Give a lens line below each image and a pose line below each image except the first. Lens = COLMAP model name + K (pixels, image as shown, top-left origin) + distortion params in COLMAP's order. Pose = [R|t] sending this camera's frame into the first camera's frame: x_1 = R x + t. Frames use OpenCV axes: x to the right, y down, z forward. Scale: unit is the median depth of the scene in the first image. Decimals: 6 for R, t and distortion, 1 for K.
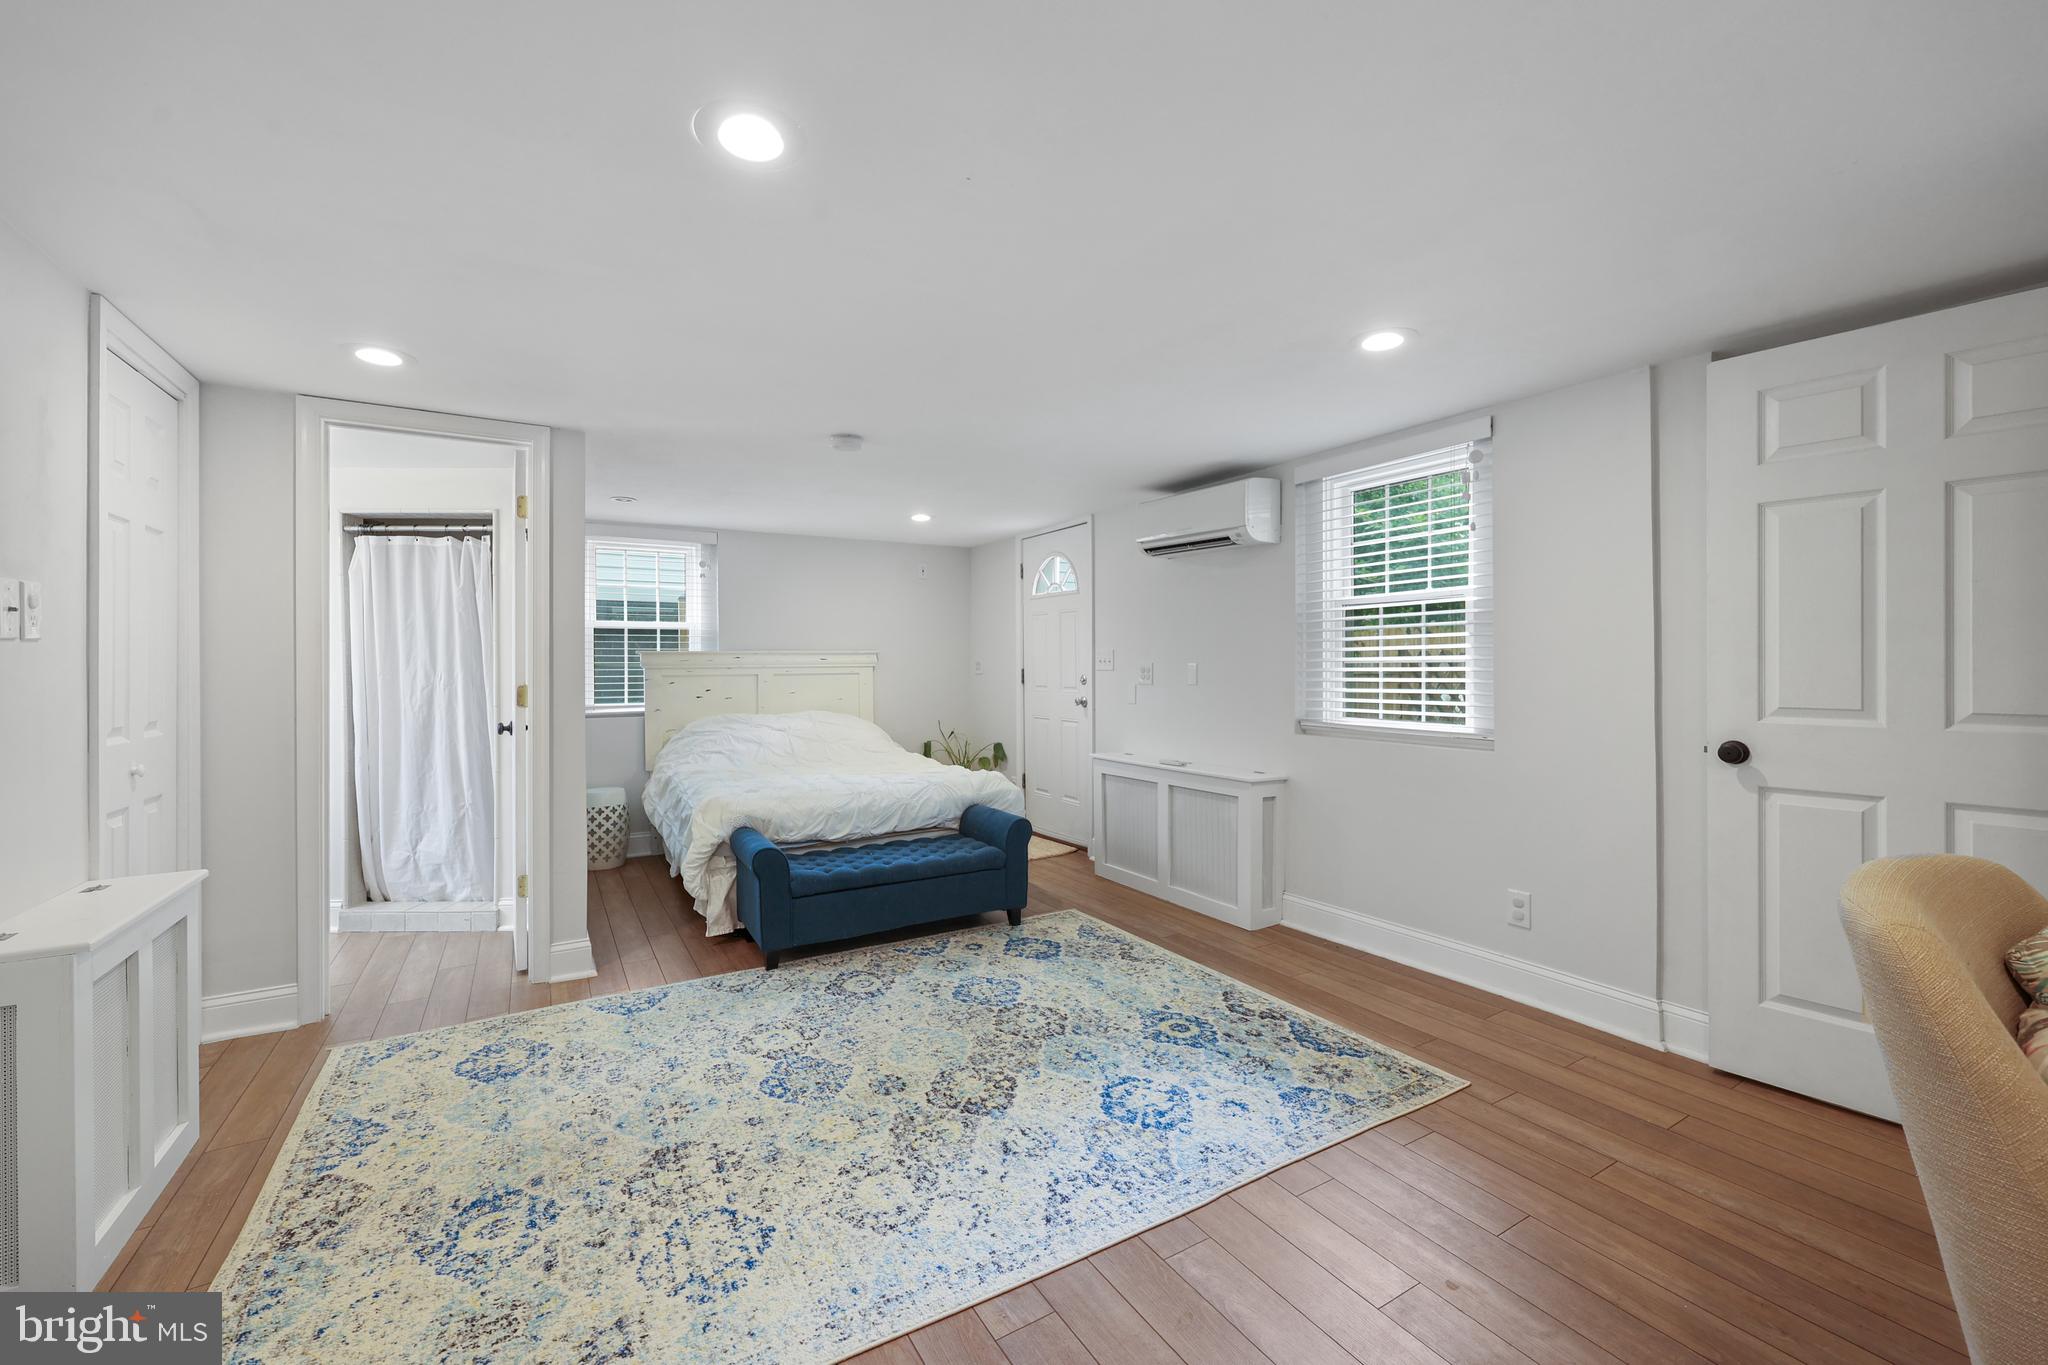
lens RADIAL K [[830.5, 0, 1033.4], [0, 830.5, 671.3], [0, 0, 1]] dist [0.001239, 0.000203]
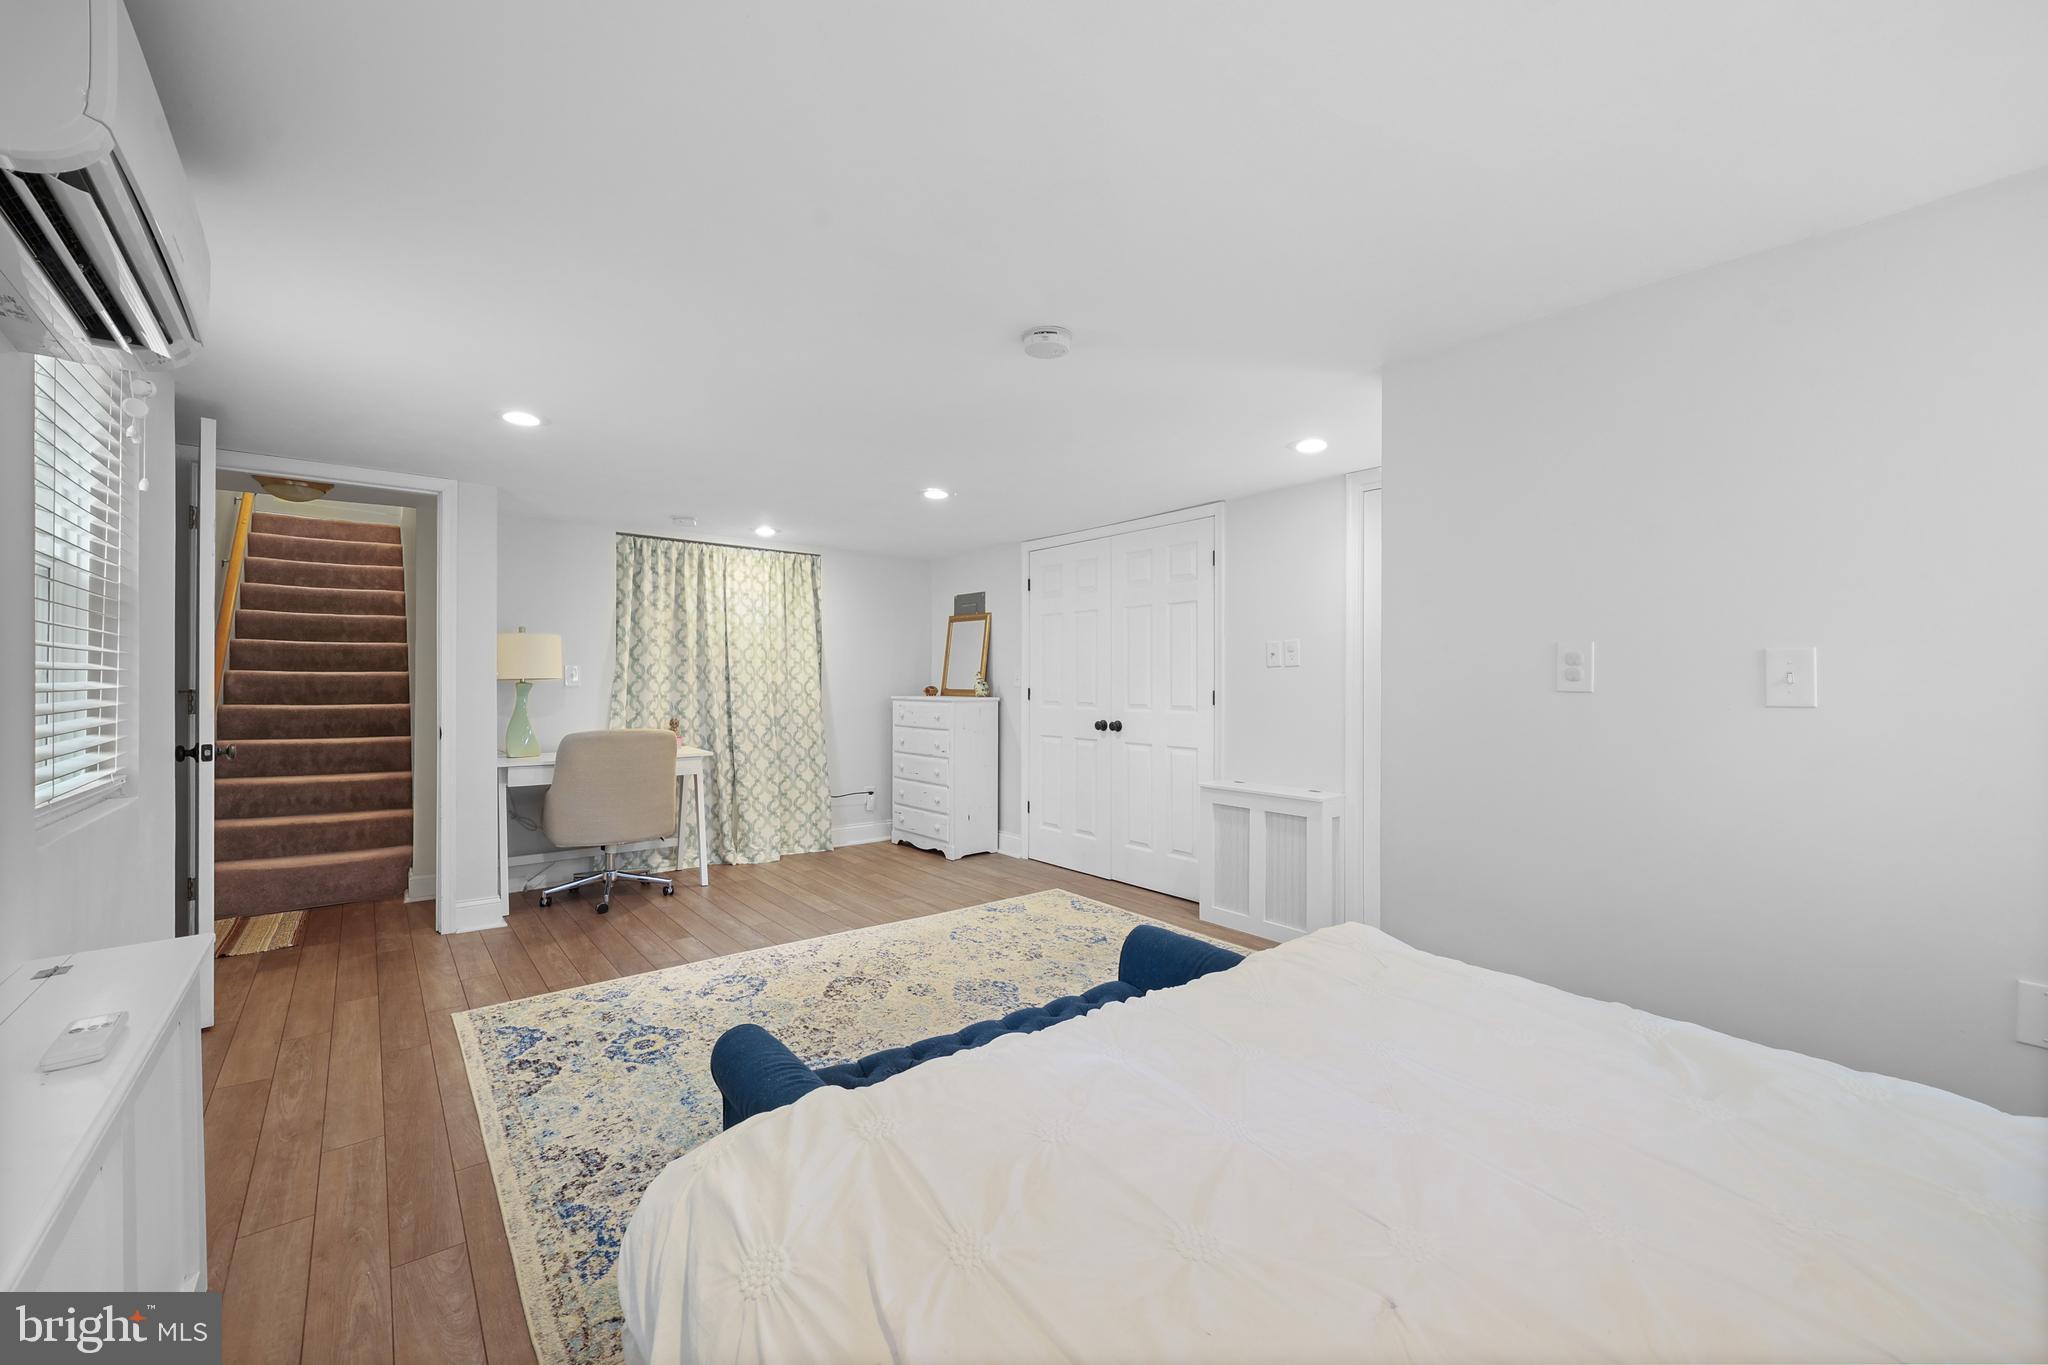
lens RADIAL K [[830.5, 0, 1031.2], [0, 830.5, 679.0], [0, 0, 1]] dist [0.001239, 0.000203]
pose [[-0.991714, 0.004649, -0.128384, -0.155505], [0.003591, 0.999958, 0.008471, -0.014844], [0.128418, 0.007940, -0.991688, 2.018937]]
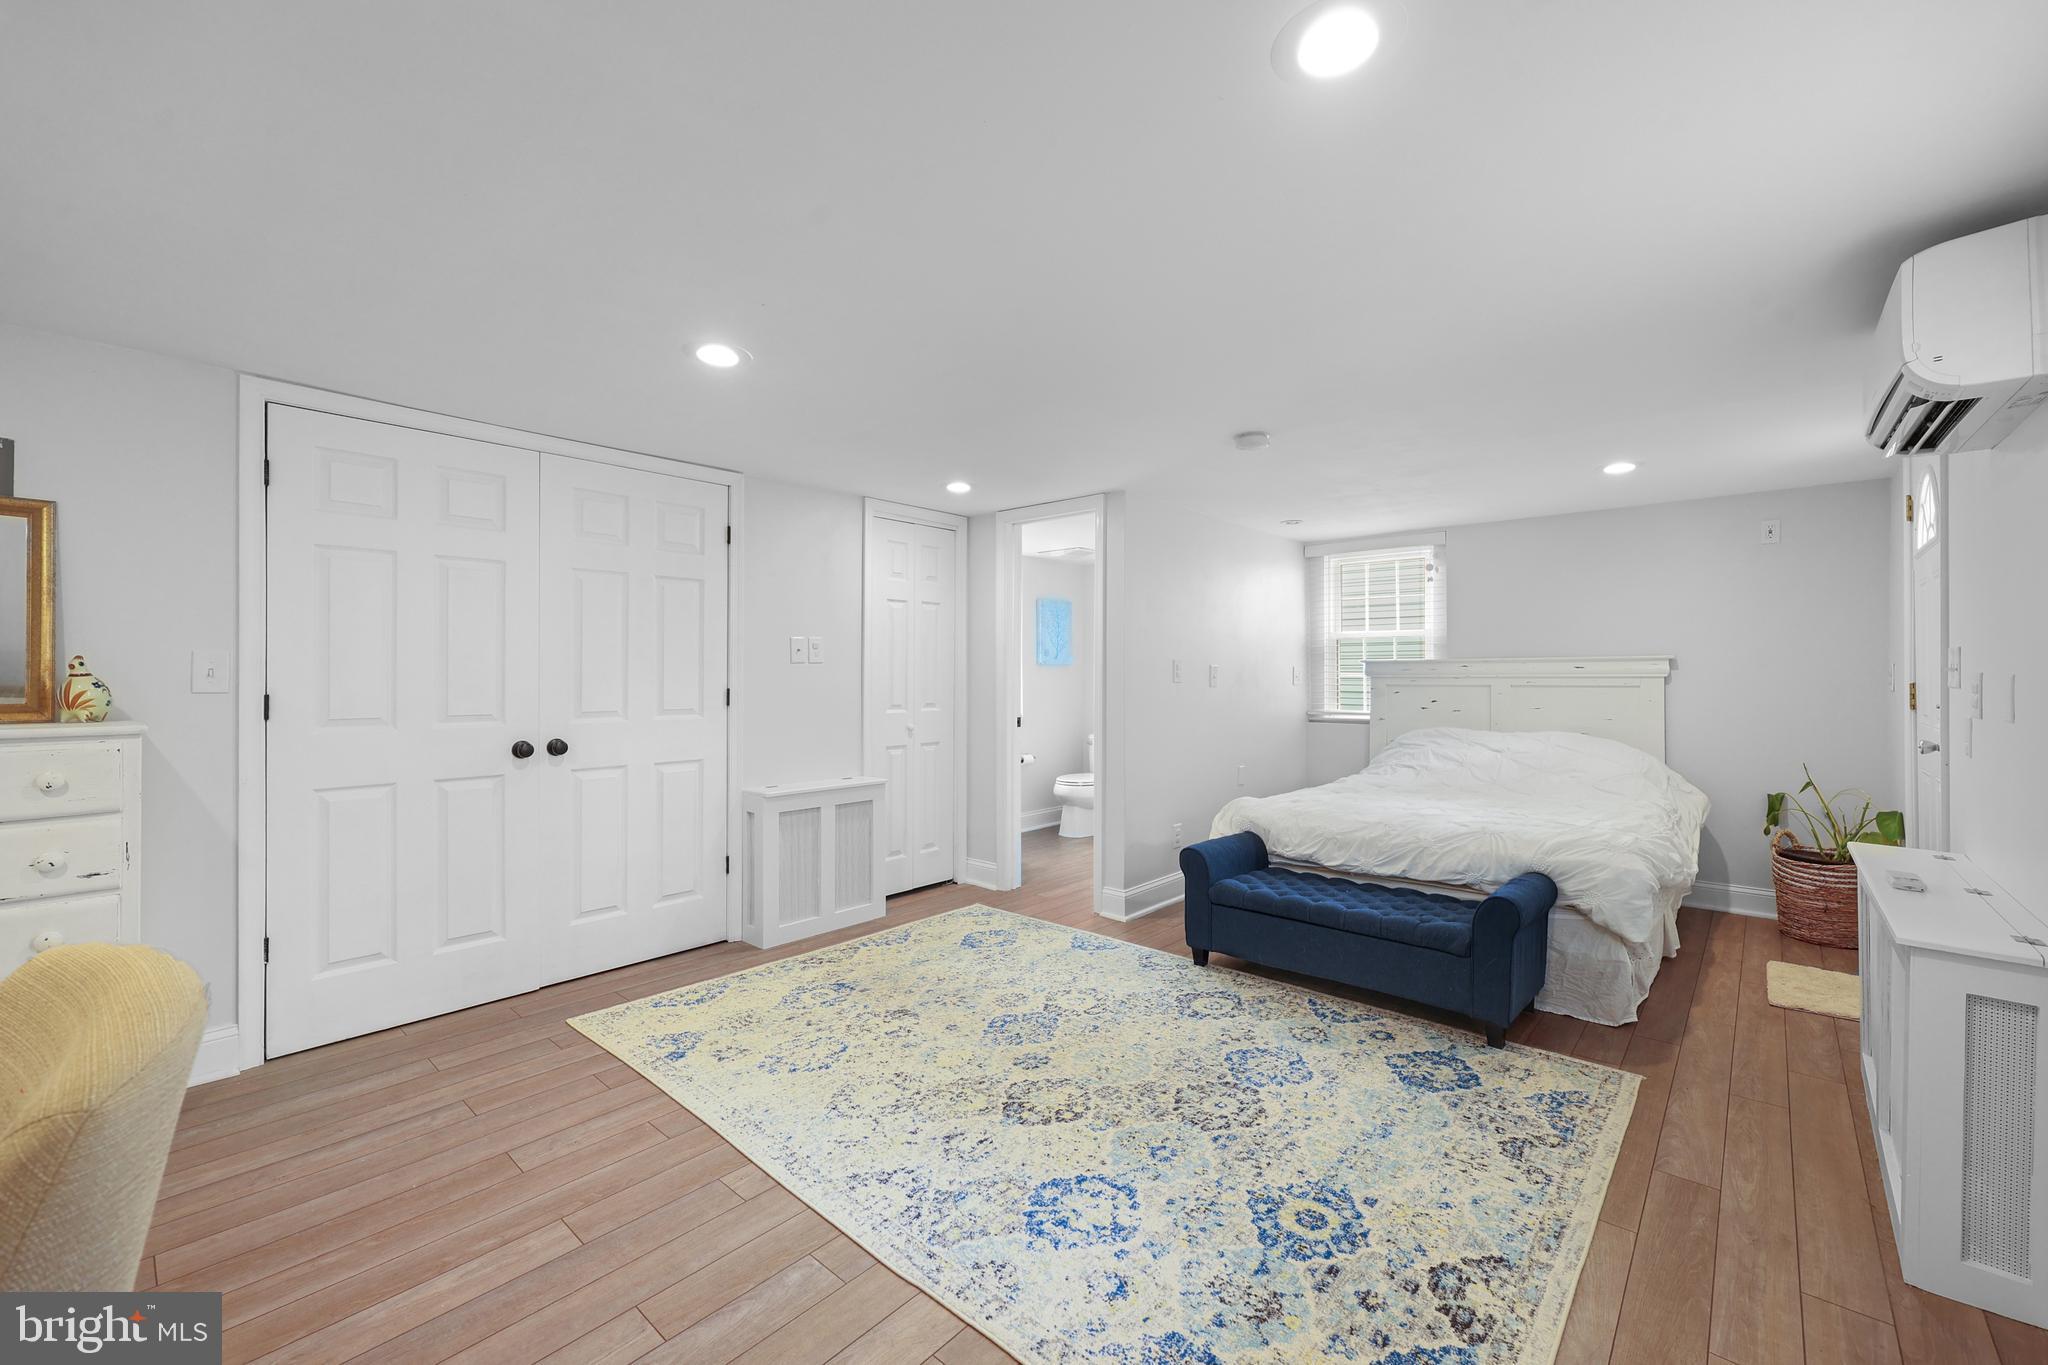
lens RADIAL K [[830.5, 0, 1030.6], [0, 830.5, 677.4], [0, 0, 1]] dist [0.001239, 0.000203]
pose [[0.297753, 0.007033, -0.954617, 0.735797], [-0.009793, 0.999943, 0.004313, -0.007519], [0.954593, 0.008064, 0.297805, 0.575383]]
